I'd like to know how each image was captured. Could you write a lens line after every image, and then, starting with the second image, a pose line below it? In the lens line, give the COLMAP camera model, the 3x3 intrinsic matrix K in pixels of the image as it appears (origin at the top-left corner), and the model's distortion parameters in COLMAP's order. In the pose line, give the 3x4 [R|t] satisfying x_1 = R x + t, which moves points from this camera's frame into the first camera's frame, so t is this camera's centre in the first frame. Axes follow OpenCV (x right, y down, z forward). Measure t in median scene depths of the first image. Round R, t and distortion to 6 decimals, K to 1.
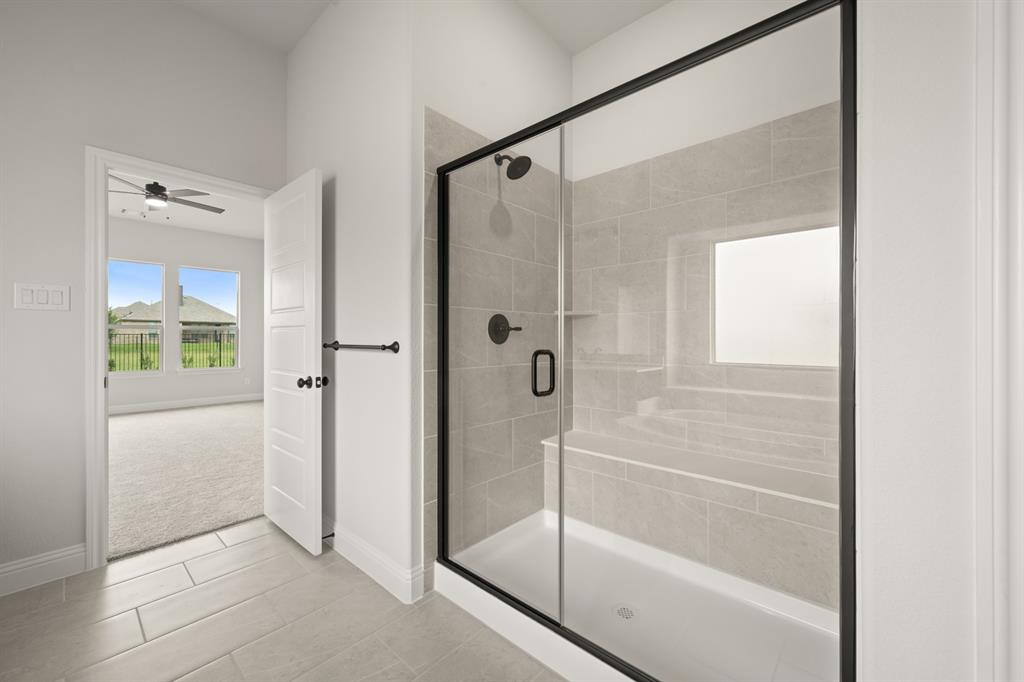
lens RADIAL K [[405.4, 0, 516.1], [0, 405.4, 338.6], [0, 0, 1]] dist [-0.001174, 0.000055]
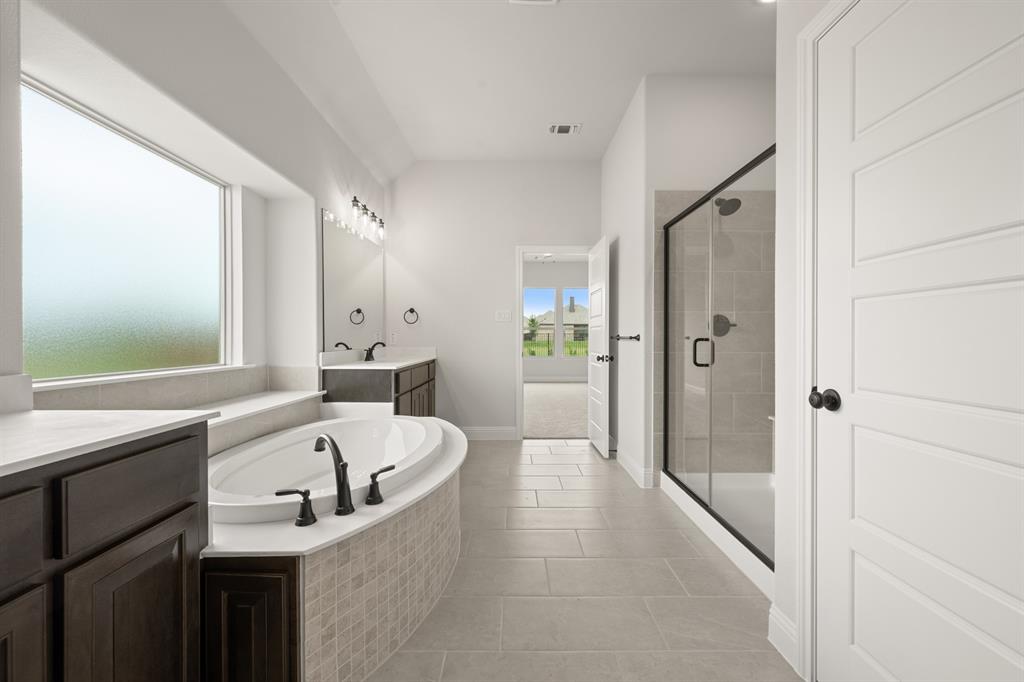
lens RADIAL K [[405.4, 0, 516.1], [0, 405.4, 338.6], [0, 0, 1]] dist [-0.001174, 0.000055]
pose [[0.671521, 0.002759, -0.740981, 0.534791], [-0.000791, 0.999995, 0.003007, 0.017718], [0.740985, -0.001434, 0.671520, -0.449953]]
